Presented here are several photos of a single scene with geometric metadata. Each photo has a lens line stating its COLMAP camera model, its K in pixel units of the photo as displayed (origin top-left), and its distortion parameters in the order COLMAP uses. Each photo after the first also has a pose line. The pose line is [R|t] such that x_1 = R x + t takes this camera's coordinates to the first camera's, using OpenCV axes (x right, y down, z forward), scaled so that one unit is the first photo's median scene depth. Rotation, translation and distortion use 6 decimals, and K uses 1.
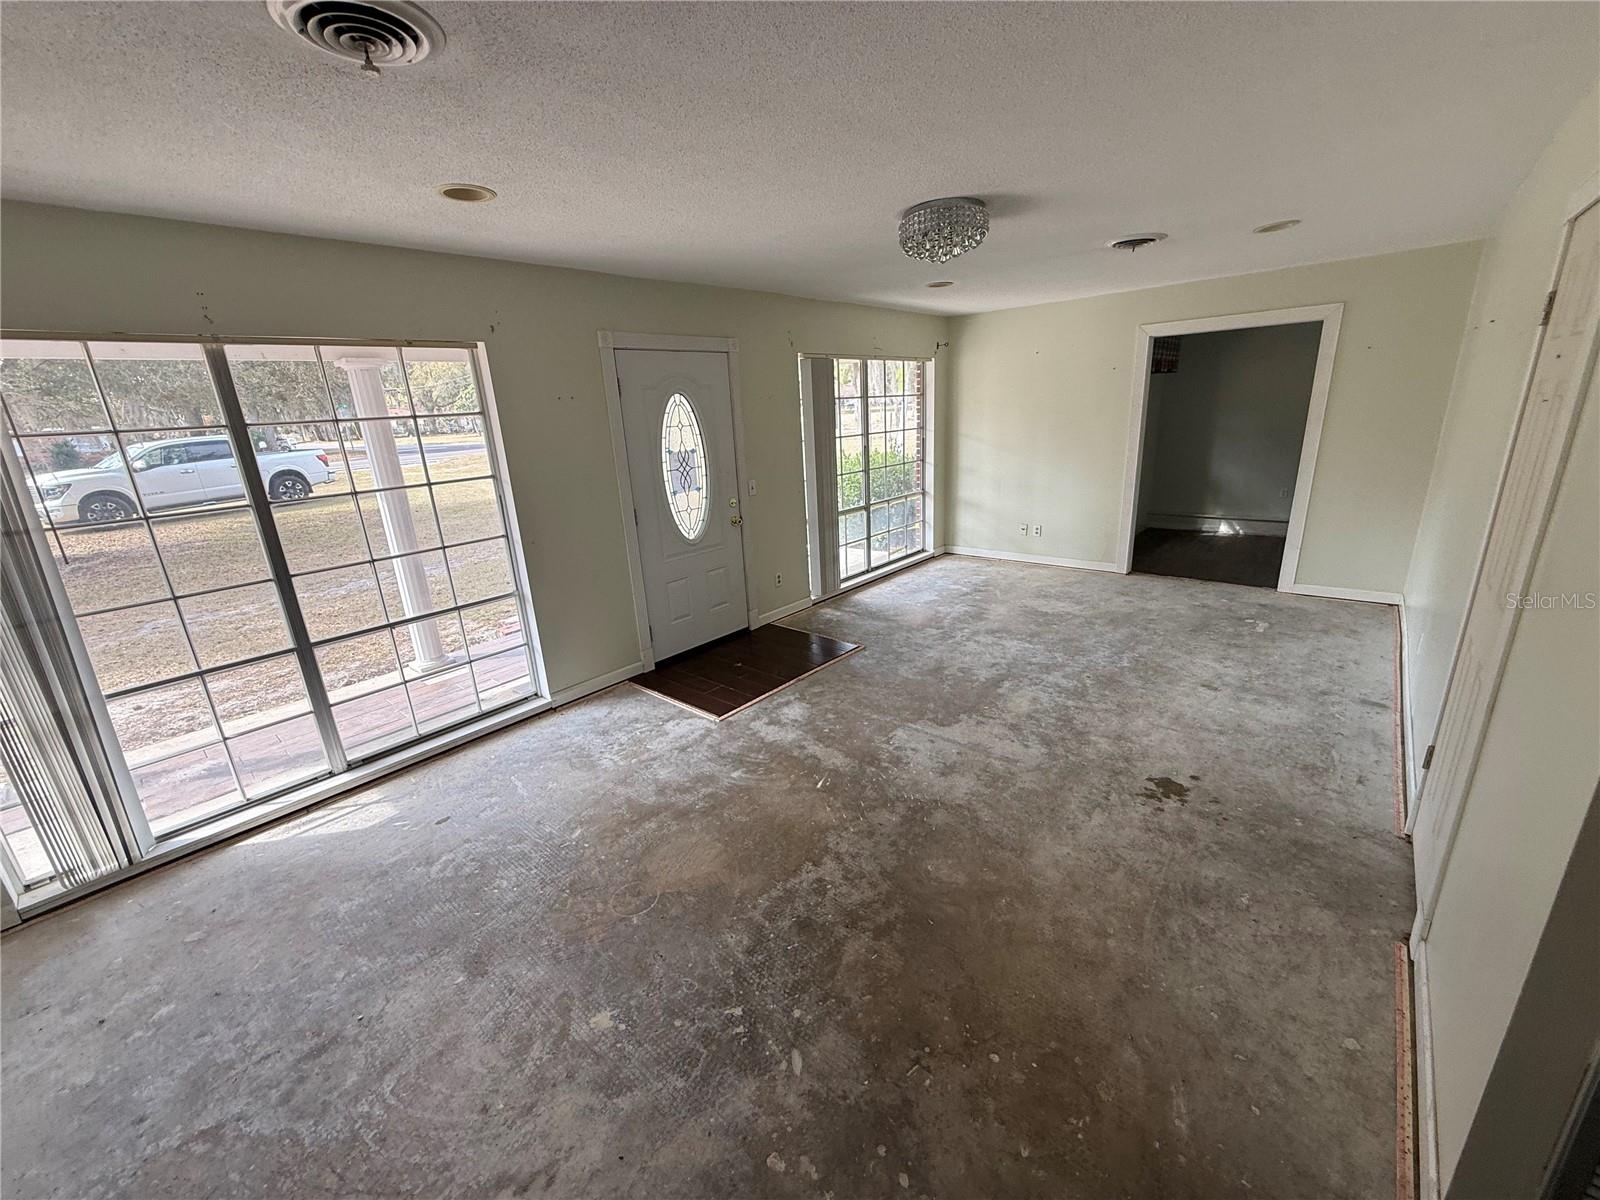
lens RADIAL K [[635.0, 0, 794.6], [0, 635.0, 601.4], [0, 0, 1]] dist [0.000831, -0.000422]
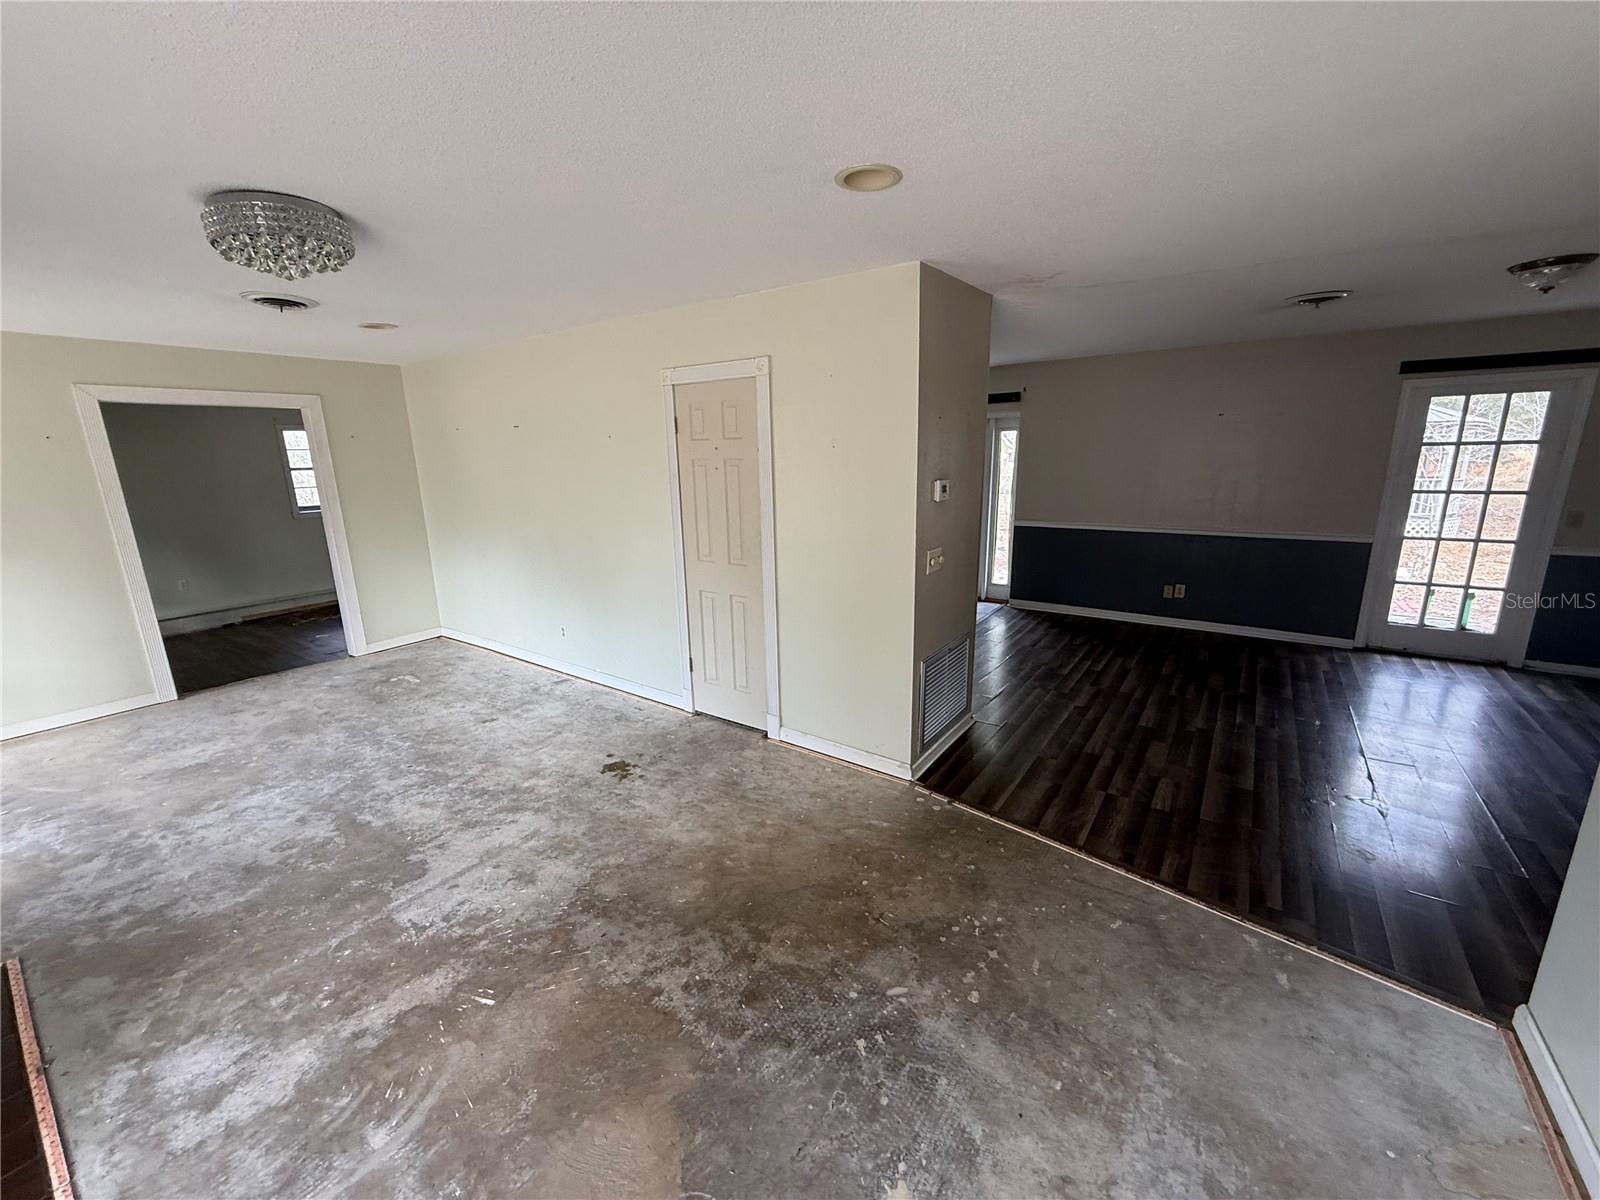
lens RADIAL K [[635.0, 0, 794.6], [0, 635.0, 601.4], [0, 0, 1]] dist [0.000831, -0.000422]
pose [[-0.100433, -0.173960, 0.979618, -0.405175], [0.314742, 0.928478, 0.197147, -0.097515], [-0.943849, 0.328127, -0.038497, 0.395579]]
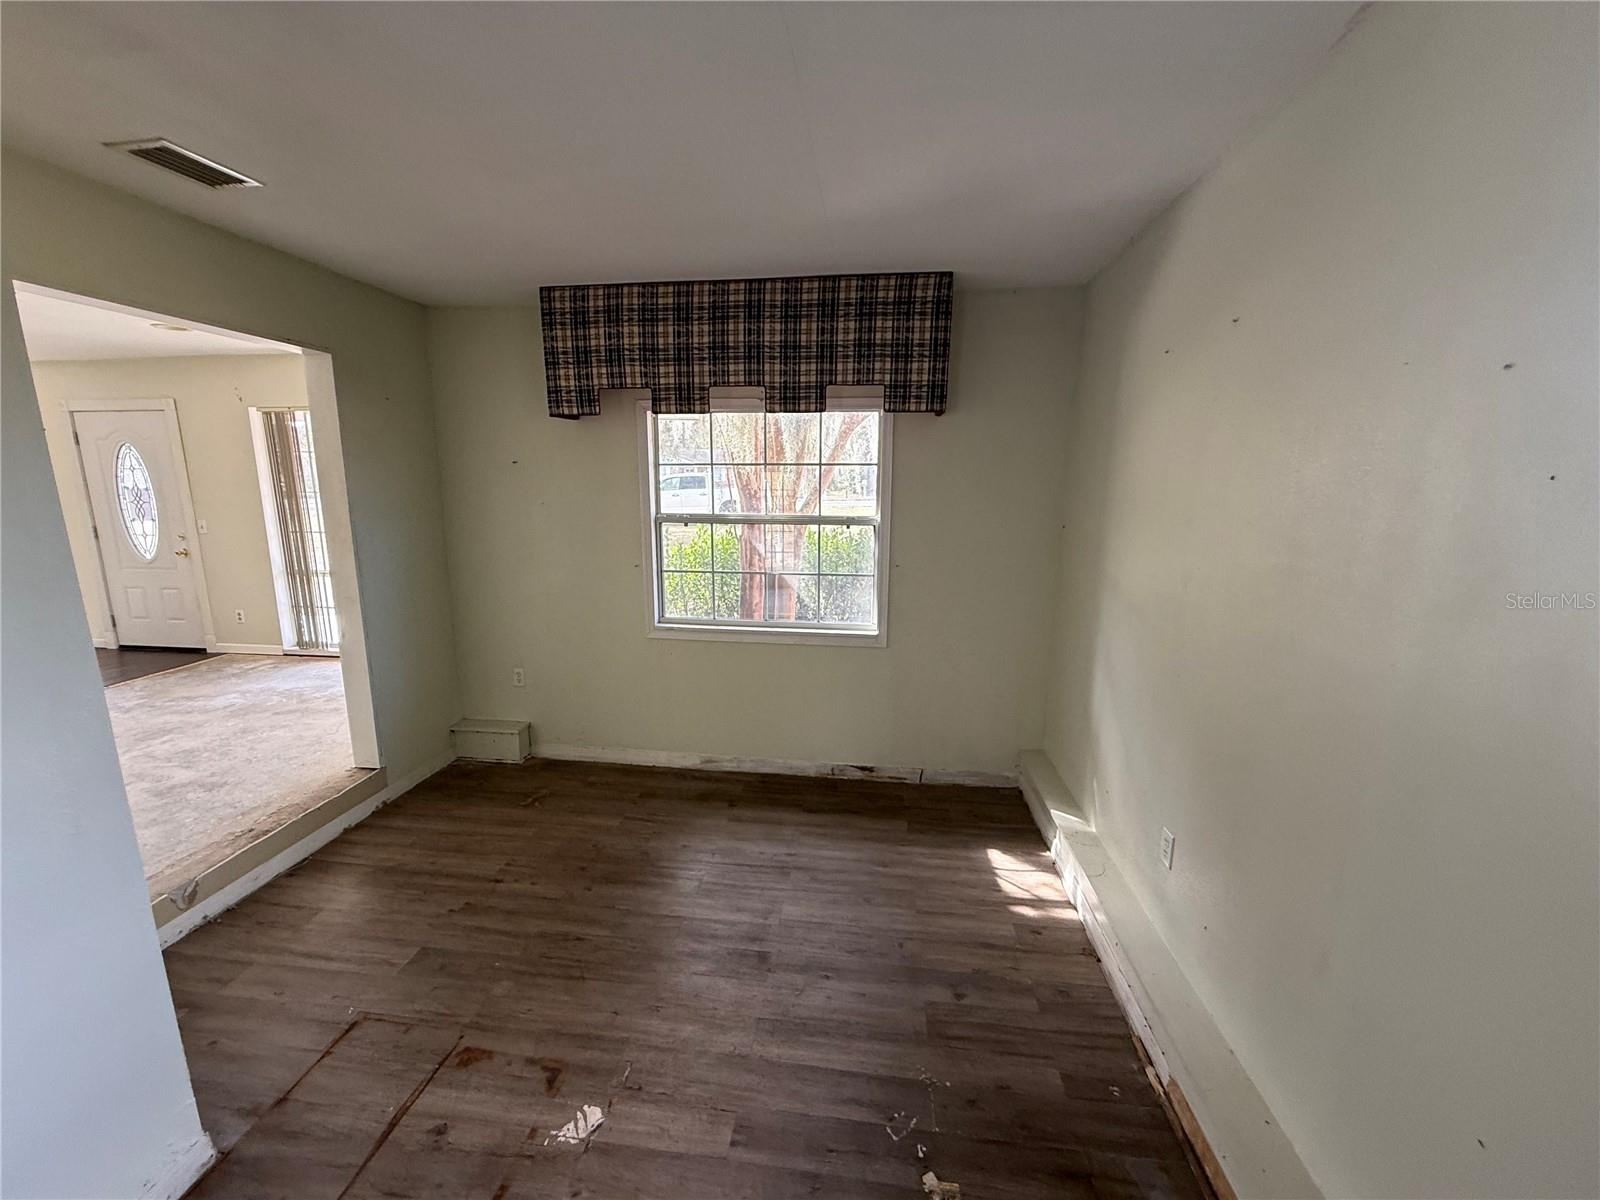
lens RADIAL K [[635.0, 0, 794.6], [0, 635.0, 601.4], [0, 0, 1]] dist [0.000831, -0.000422]
pose [[0.566120, 0.209696, -0.797205, 1.637157], [-0.271191, 0.960647, 0.060107, -0.456871], [0.778437, 0.182167, 0.600709, 1.316759]]
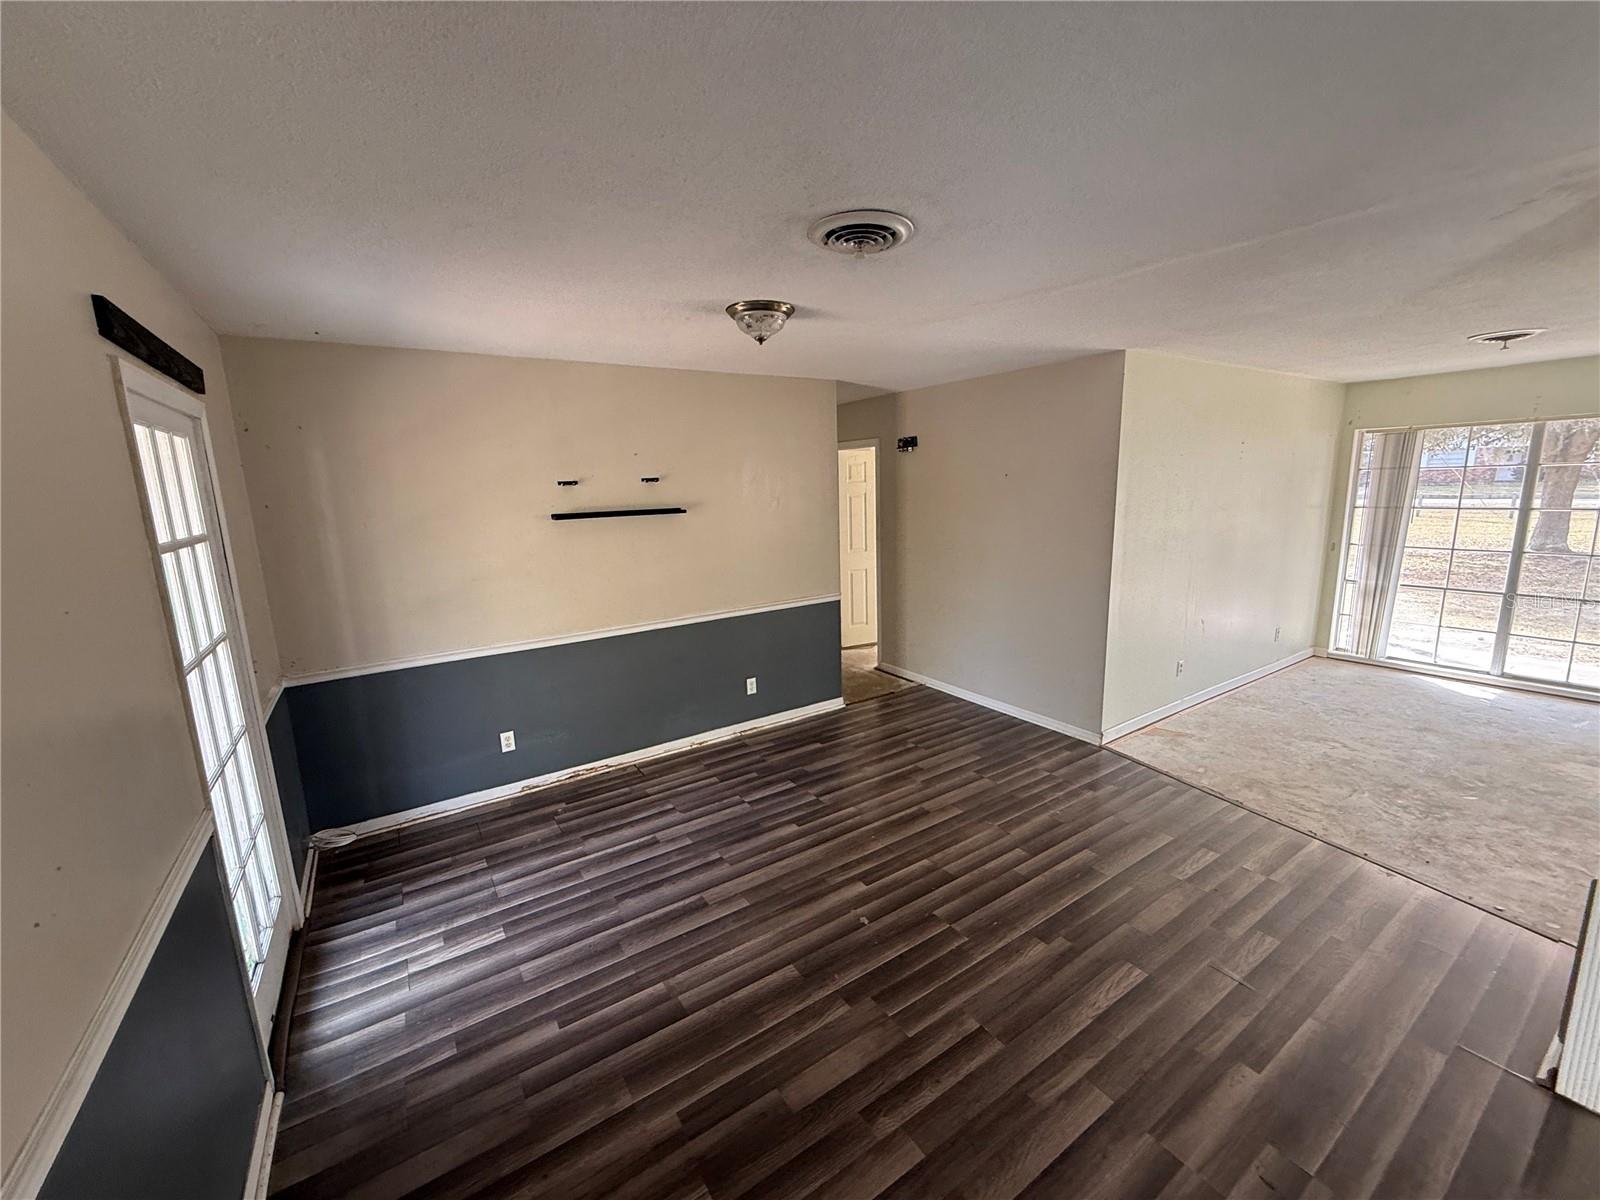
lens RADIAL K [[635.0, 0, 794.6], [0, 635.0, 601.4], [0, 0, 1]] dist [0.000831, -0.000422]
pose [[-0.259624, 0.236576, -0.936284, 0.907653], [-0.239183, 0.923569, 0.299687, 0.026852], [0.935621, 0.301749, -0.183196, -0.320606]]
